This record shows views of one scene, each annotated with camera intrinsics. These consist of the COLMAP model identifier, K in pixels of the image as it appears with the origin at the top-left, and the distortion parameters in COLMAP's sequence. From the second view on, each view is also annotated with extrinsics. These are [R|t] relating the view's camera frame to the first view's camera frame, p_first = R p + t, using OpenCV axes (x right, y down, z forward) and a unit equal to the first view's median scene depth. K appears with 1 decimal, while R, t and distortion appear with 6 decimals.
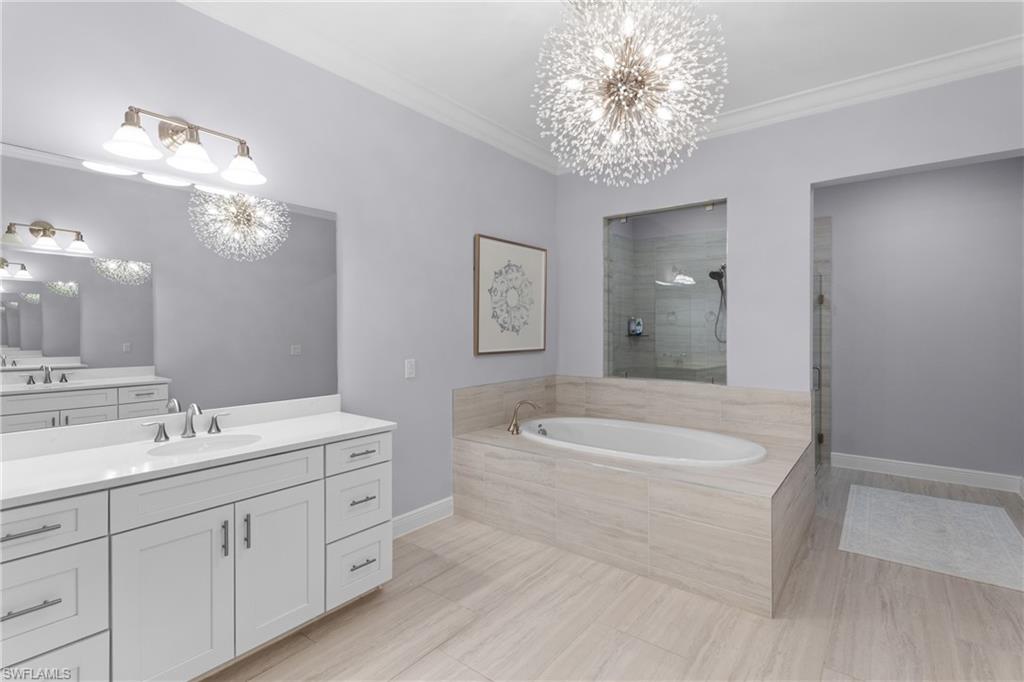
lens RADIAL K [[476.9, 0, 516.4], [0, 476.9, 346.0], [0, 0, 1]] dist [0.002498, -0.000104]
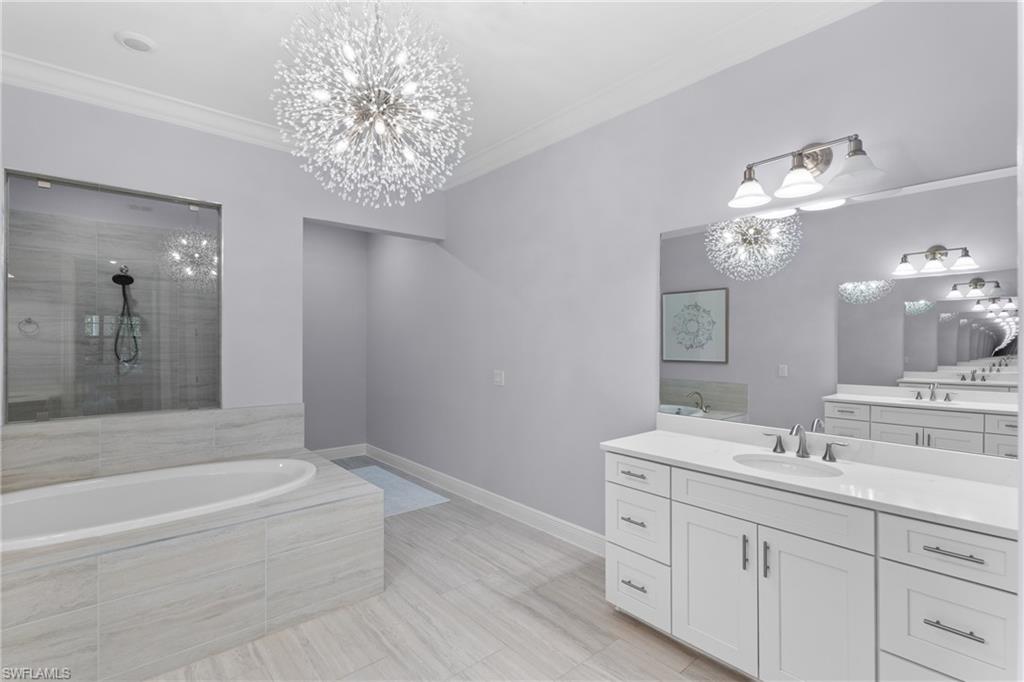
lens RADIAL K [[476.1, 0, 515.7], [0, 476.1, 349.2], [0, 0, 1]] dist [-0.018888, 0.000175]
pose [[0.168660, -0.008345, 0.985639, -0.478372], [0.034445, 0.999403, 0.002567, -0.018829], [-0.985072, 0.033517, 0.168846, 0.391812]]
